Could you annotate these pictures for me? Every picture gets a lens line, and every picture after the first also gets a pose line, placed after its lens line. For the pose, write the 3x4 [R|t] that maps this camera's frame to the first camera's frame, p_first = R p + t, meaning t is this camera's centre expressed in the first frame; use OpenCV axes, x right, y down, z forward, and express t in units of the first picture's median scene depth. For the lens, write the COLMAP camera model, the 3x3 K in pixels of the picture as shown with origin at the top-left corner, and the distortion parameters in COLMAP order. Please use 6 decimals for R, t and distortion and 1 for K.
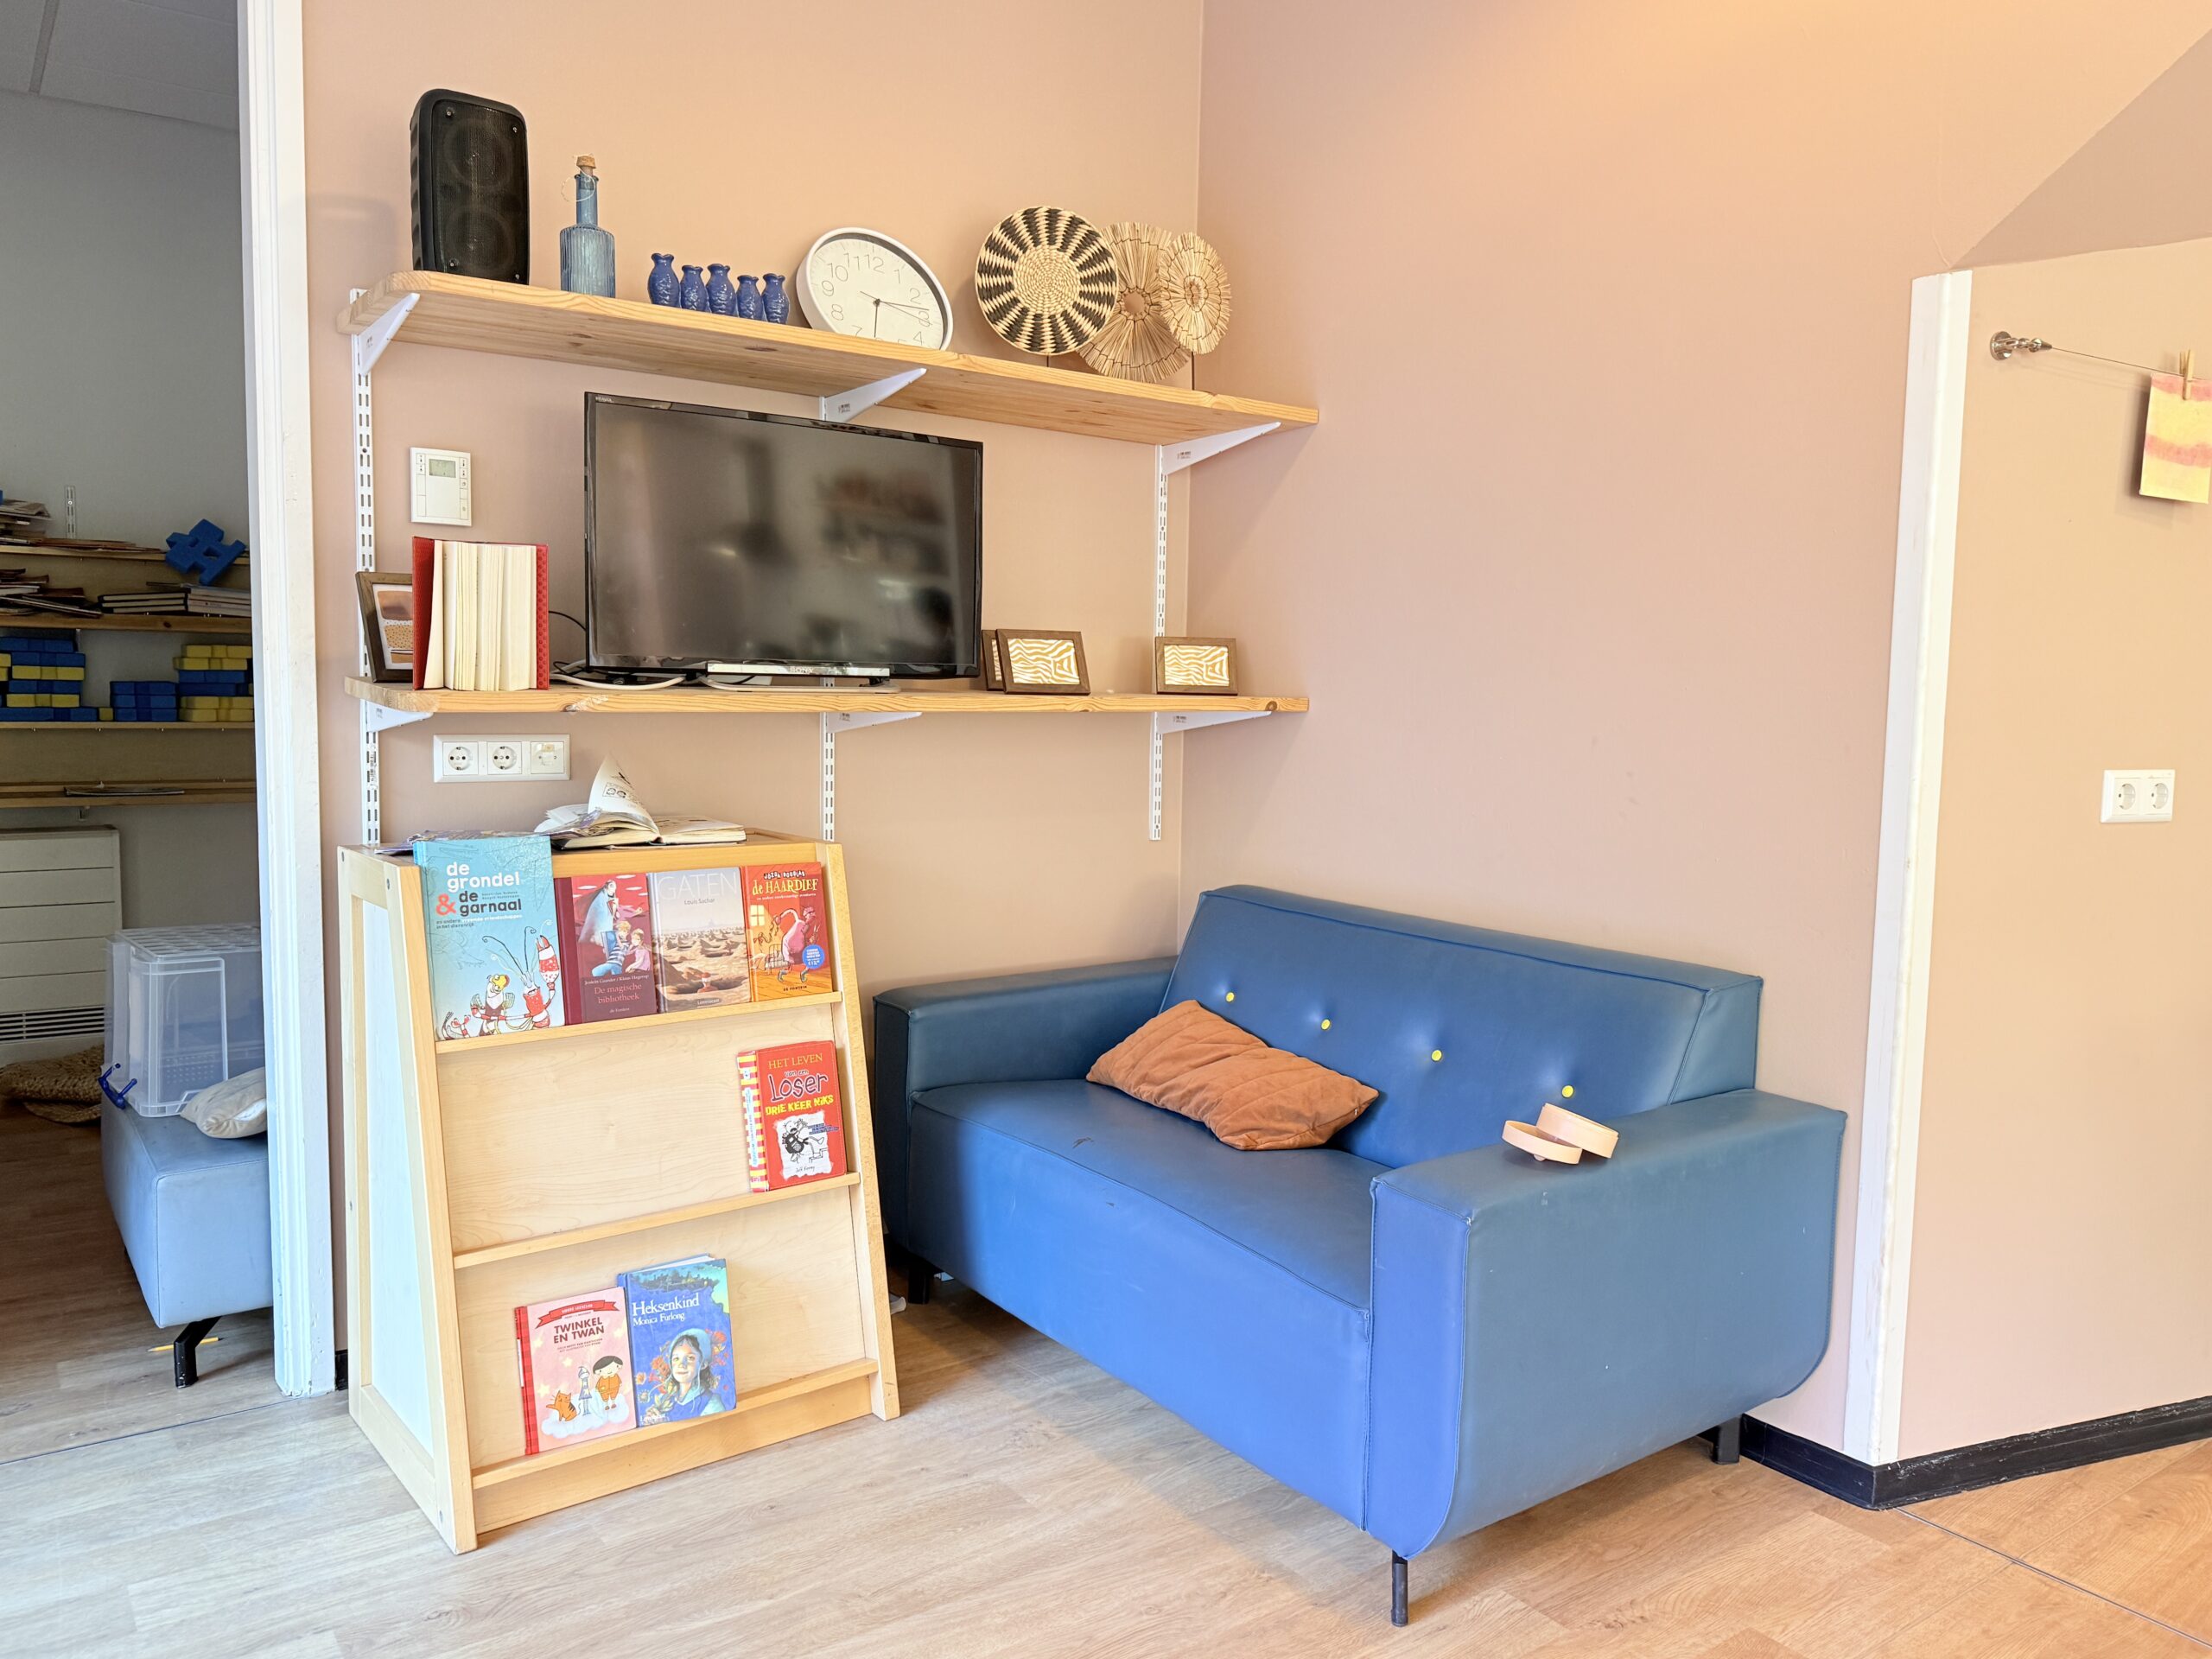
lens RADIAL K [[1582.0, 0, 1110.7], [0, 1582.0, 842.6], [0, 0, 1]] dist [0.062481, -0.004741]
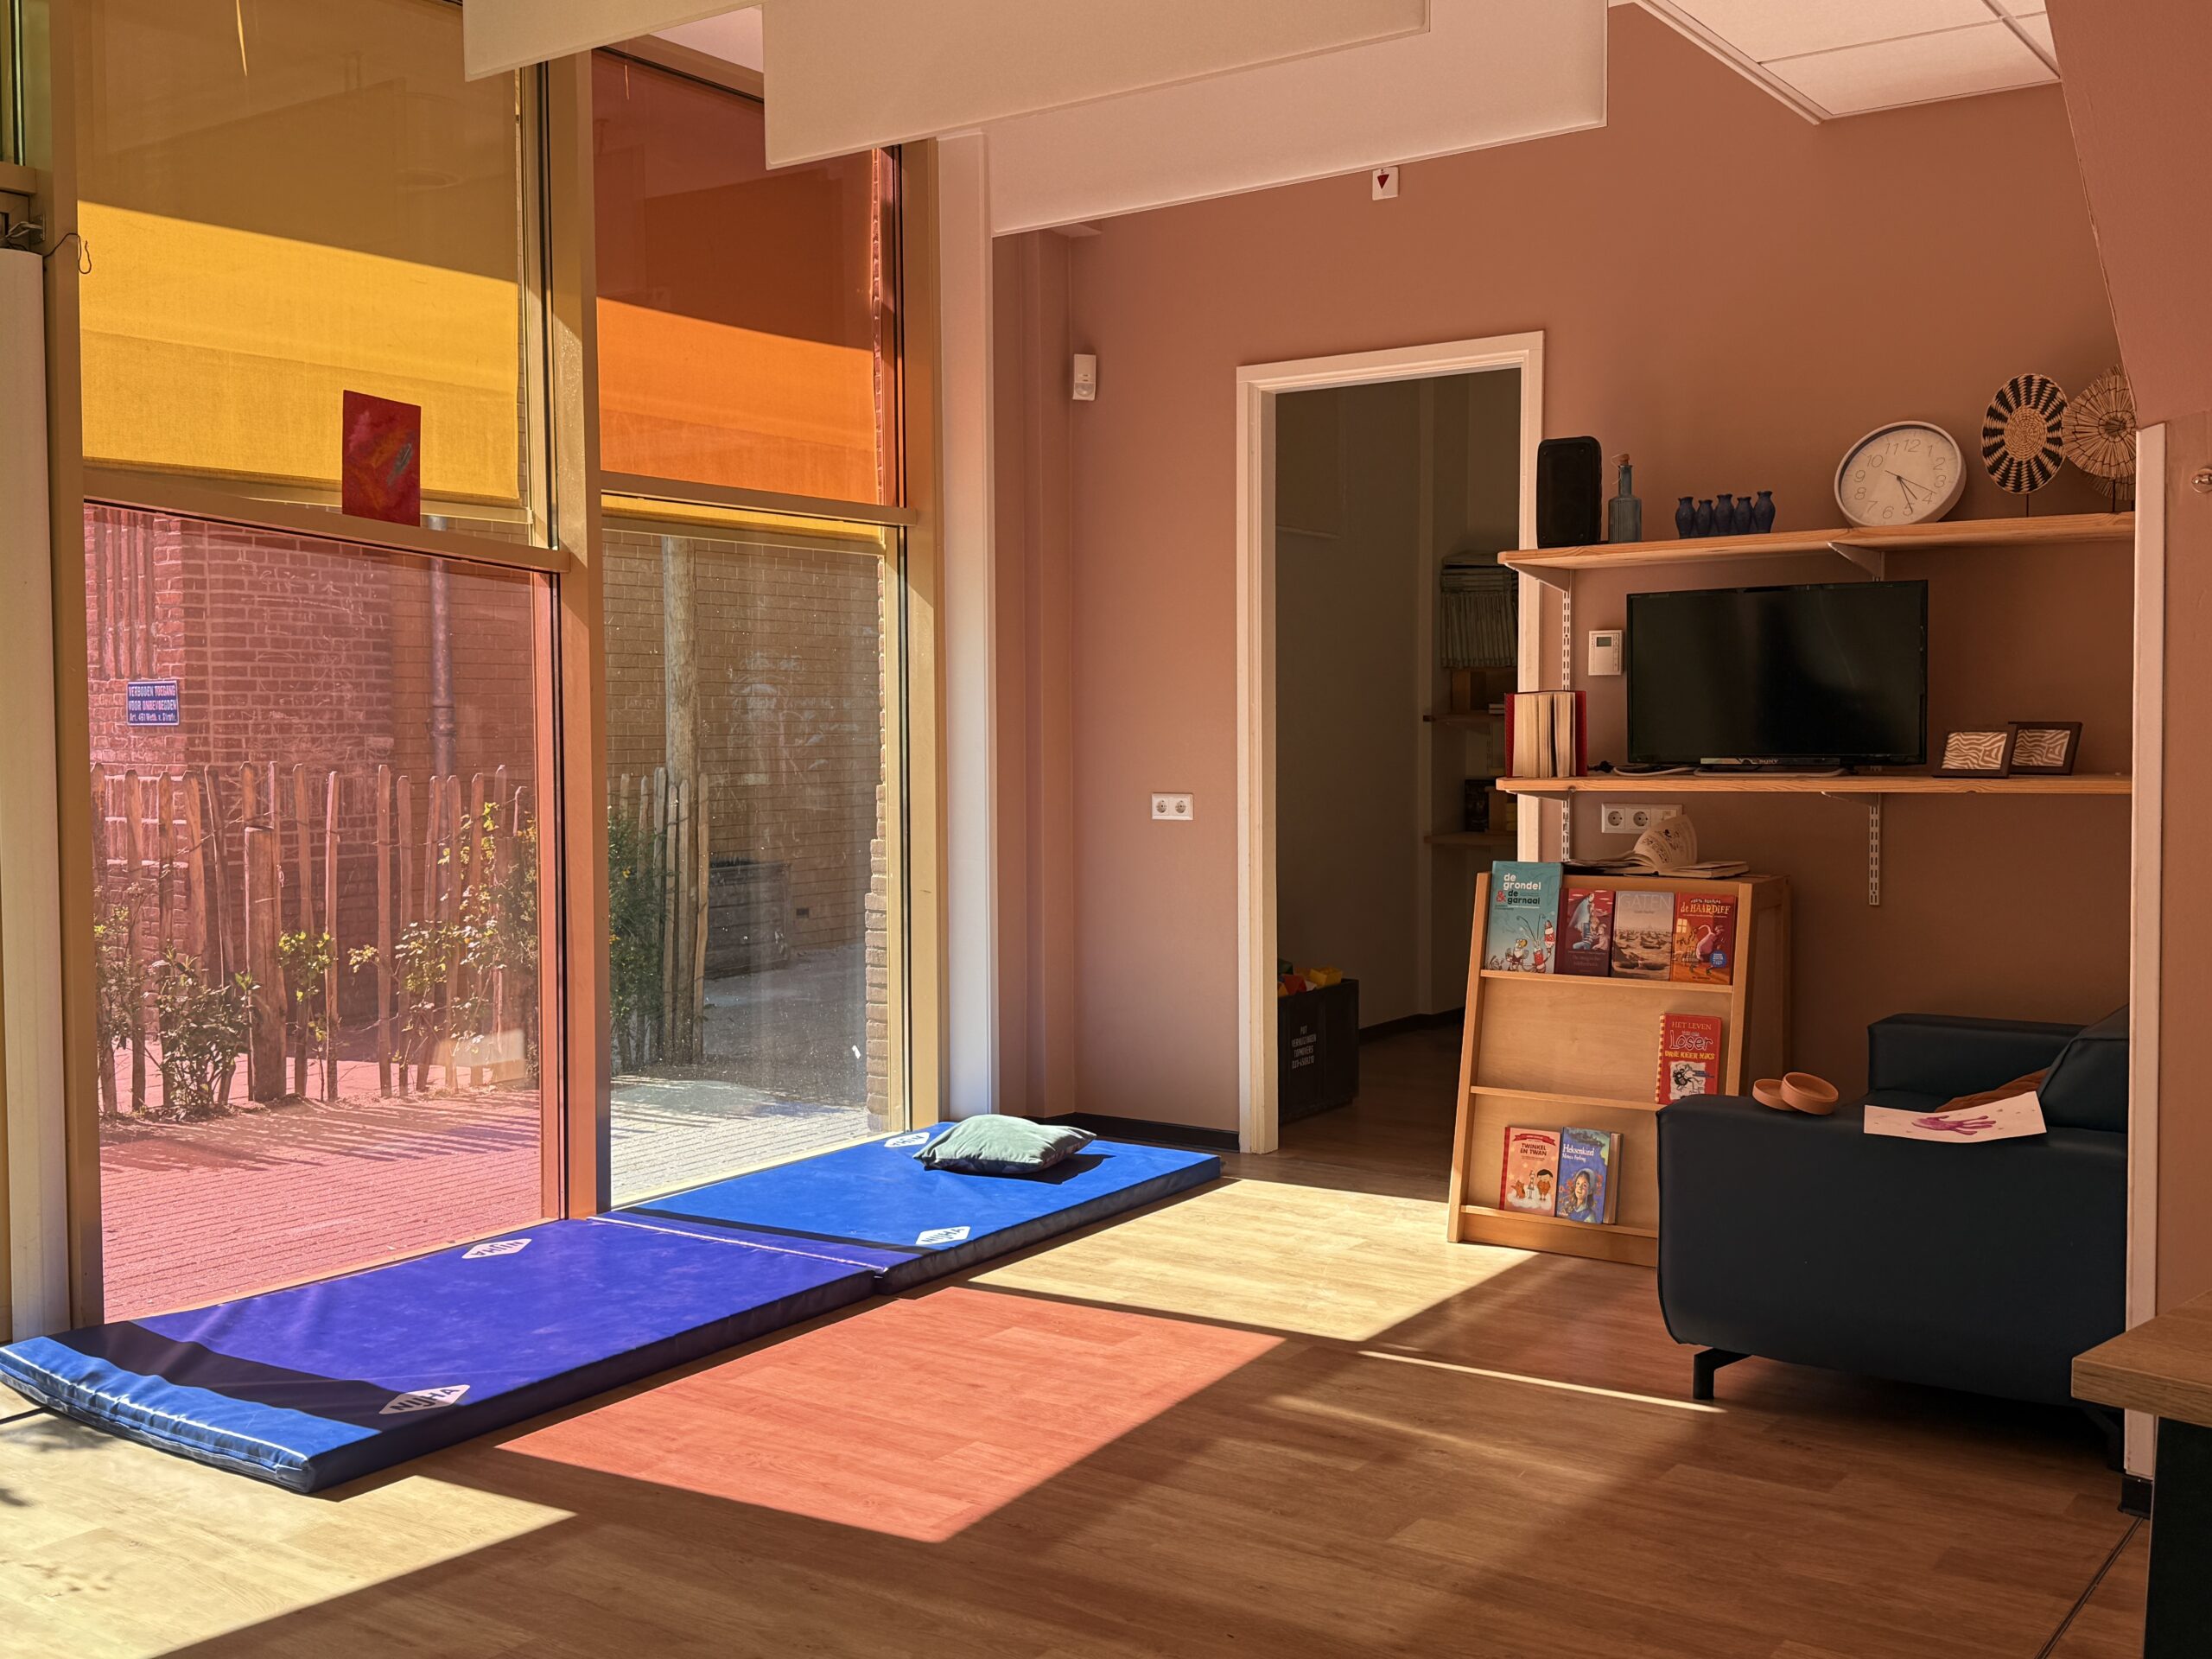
lens RADIAL K [[2239.7, 0, 1107.4], [0, 2239.7, 825.5], [0, 0, 1]] dist [-0.001228, 0.000000]
pose [[0.302250, 0.030486, -0.952741, 1.658590], [-0.079244, 0.996832, 0.006758, -0.020208], [0.949929, 0.073456, 0.303708, -0.173110]]
